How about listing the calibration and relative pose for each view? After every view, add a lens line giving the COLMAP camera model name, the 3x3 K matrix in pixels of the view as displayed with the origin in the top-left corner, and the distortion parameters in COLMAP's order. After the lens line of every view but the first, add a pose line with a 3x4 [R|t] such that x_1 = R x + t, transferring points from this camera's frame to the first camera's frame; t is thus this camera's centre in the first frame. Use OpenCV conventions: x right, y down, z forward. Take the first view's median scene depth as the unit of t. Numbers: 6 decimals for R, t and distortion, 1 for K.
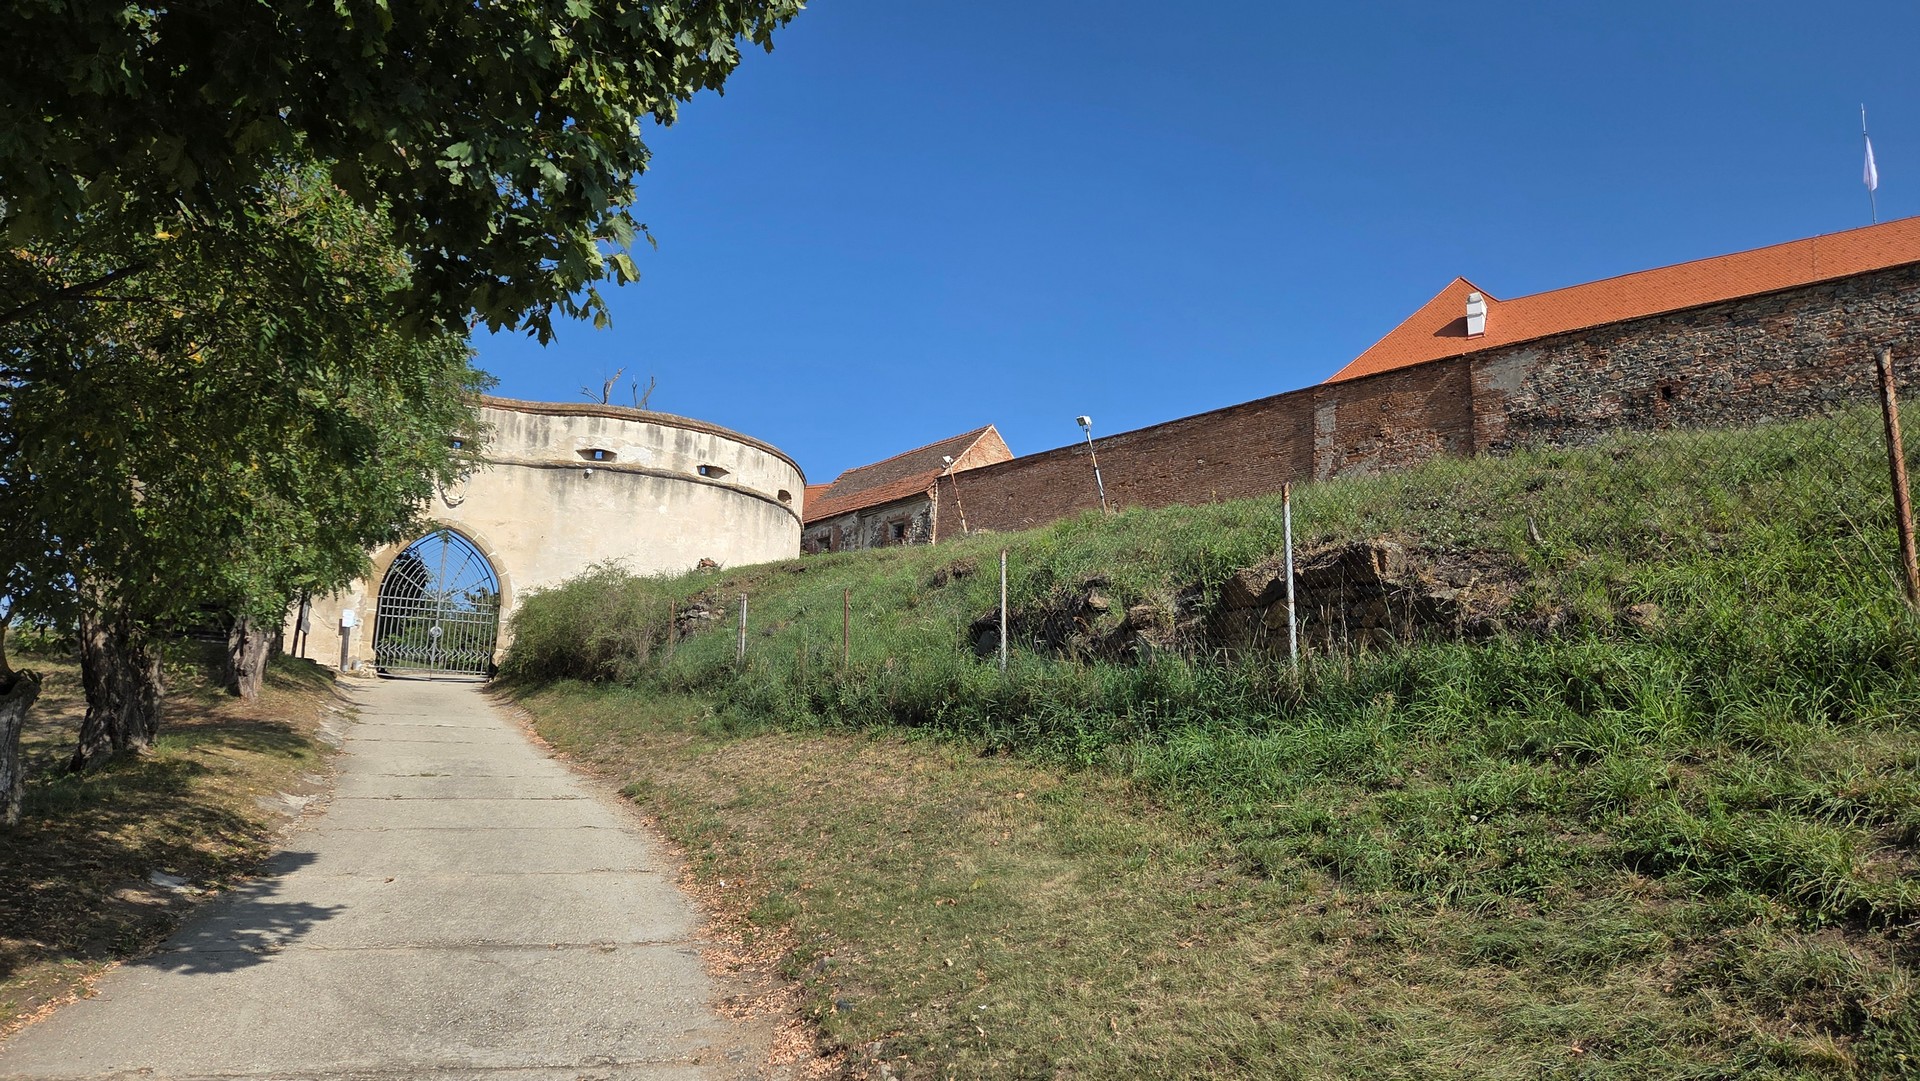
lens RADIAL K [[1251.8, 0, 950.1], [0, 1251.8, 535.4], [0, 0, 1]] dist [0.024123, -0.007117]
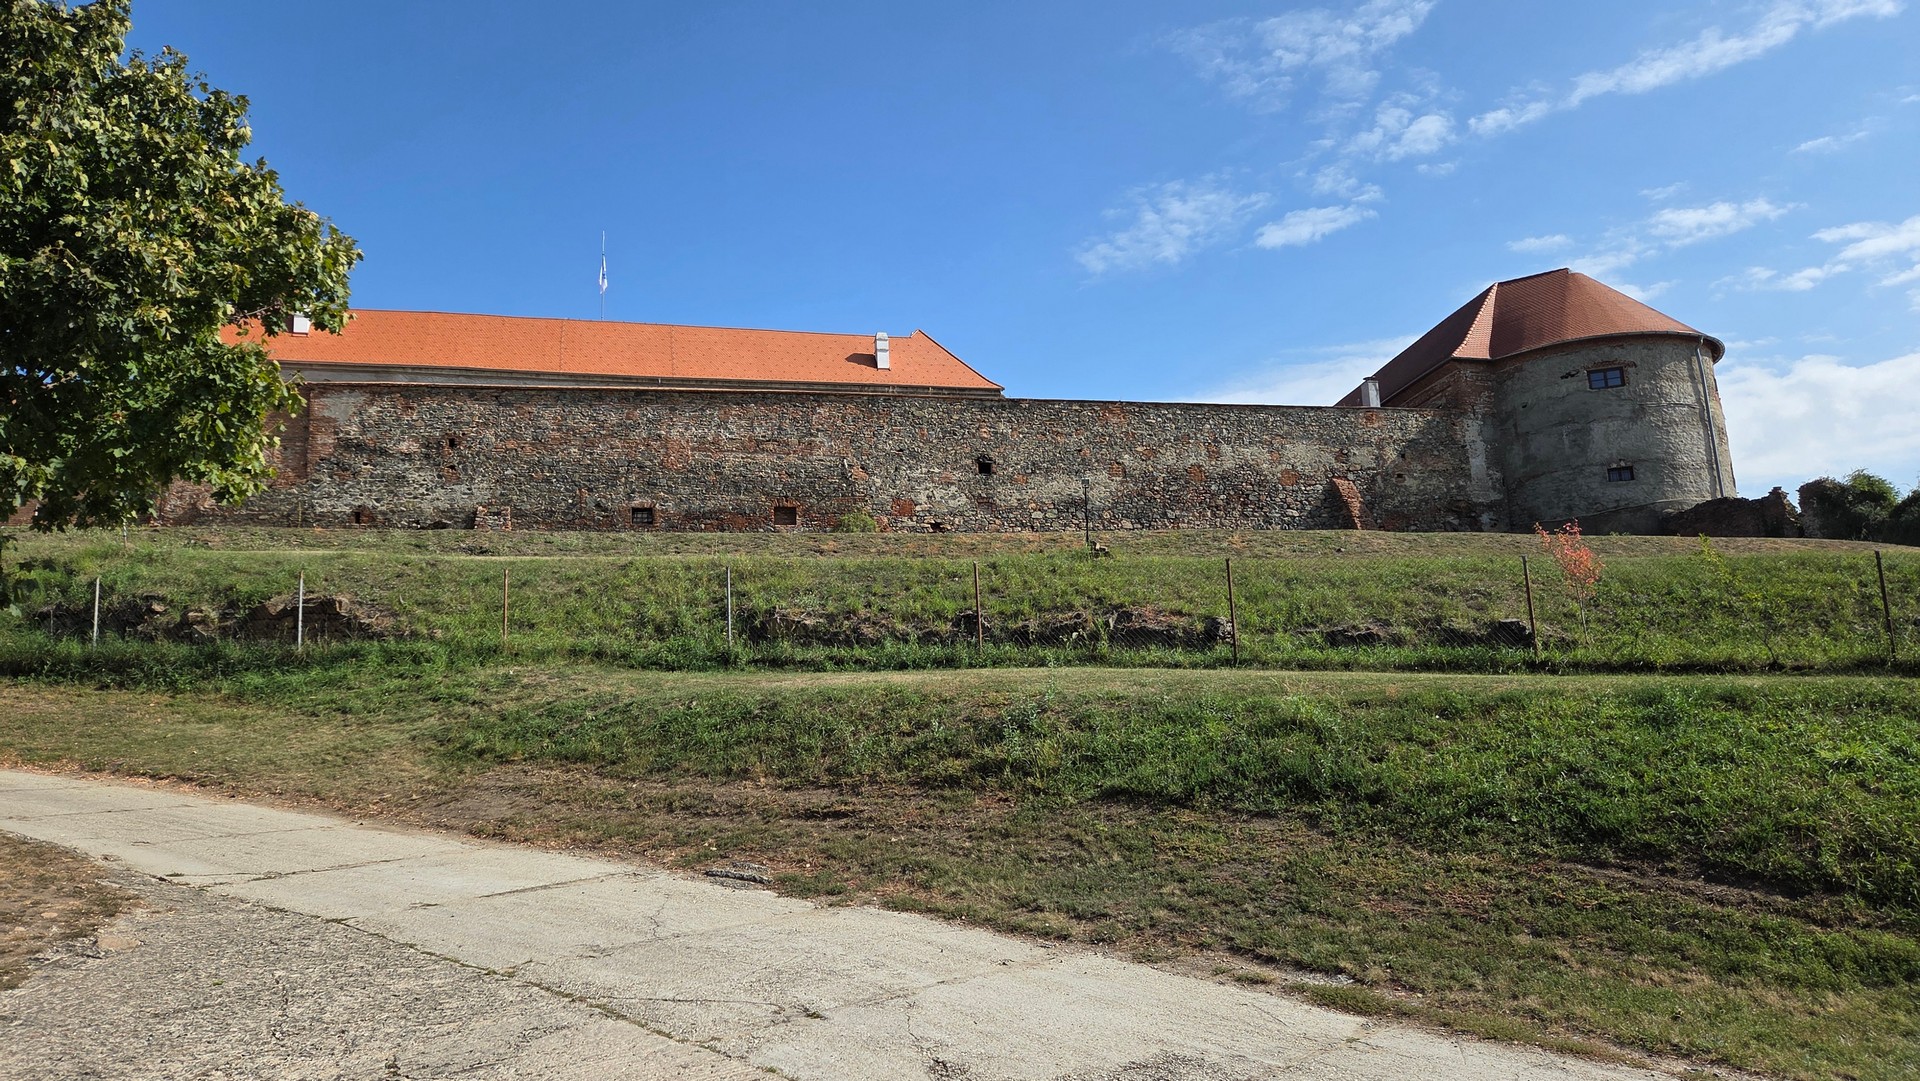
lens RADIAL K [[1251.8, 0, 955.5], [0, 1251.8, 535.5], [0, 0, 1]] dist [0.024123, -0.007117]
pose [[0.609909, 0.080259, 0.788397, -0.193565], [-0.106343, 0.994149, -0.018937, -0.043393], [-0.785304, -0.072291, 0.614875, -0.323658]]
